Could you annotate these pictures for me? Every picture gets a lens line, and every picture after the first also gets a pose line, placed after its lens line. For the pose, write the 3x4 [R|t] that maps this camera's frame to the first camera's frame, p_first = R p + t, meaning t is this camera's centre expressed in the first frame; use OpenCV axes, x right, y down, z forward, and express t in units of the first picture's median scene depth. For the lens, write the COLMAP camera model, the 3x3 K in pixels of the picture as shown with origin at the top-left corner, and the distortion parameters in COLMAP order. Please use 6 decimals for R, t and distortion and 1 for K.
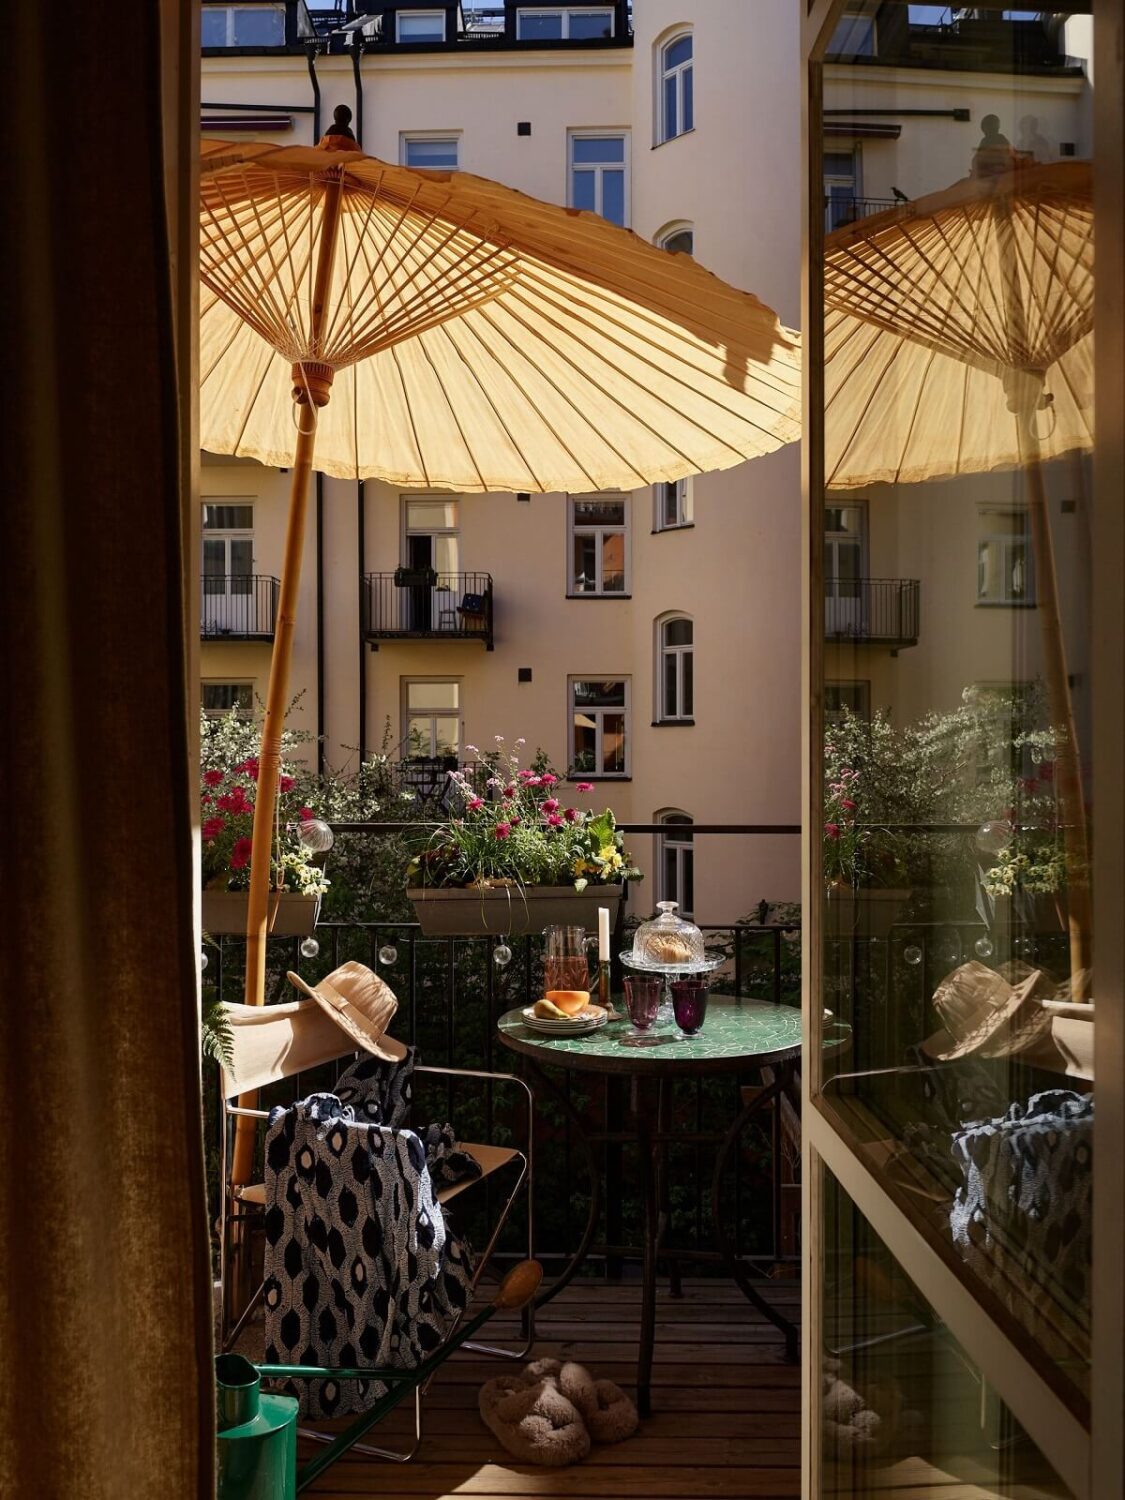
lens RADIAL K [[1288.3, 0, 562.5], [0, 1288.3, 750.0], [0, 0, 1]] dist [0.011641, -0.032458]
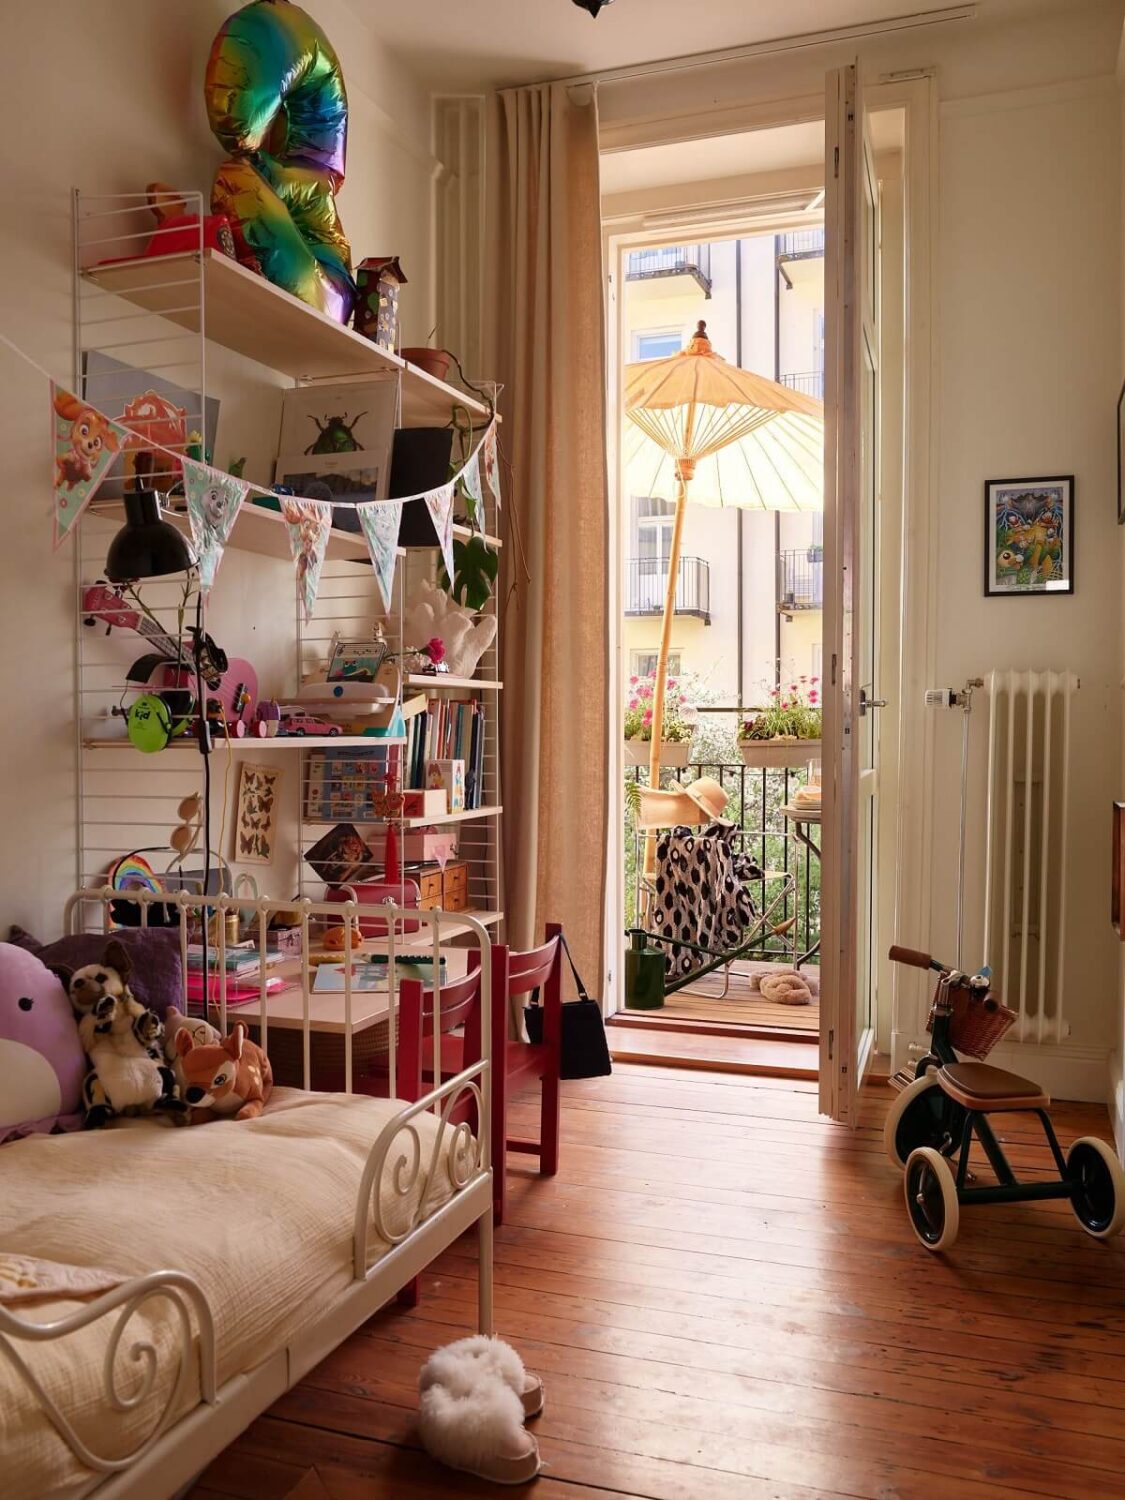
lens RADIAL K [[1288.3, 0, 562.5], [0, 1288.3, 750.0], [0, 0, 1]] dist [0.011641, -0.032458]
pose [[0.945512, 0.009798, -0.325439, 0.302736], [-0.003403, 0.999790, 0.020214, 0.108648], [0.325569, -0.018005, 0.945347, -1.016880]]
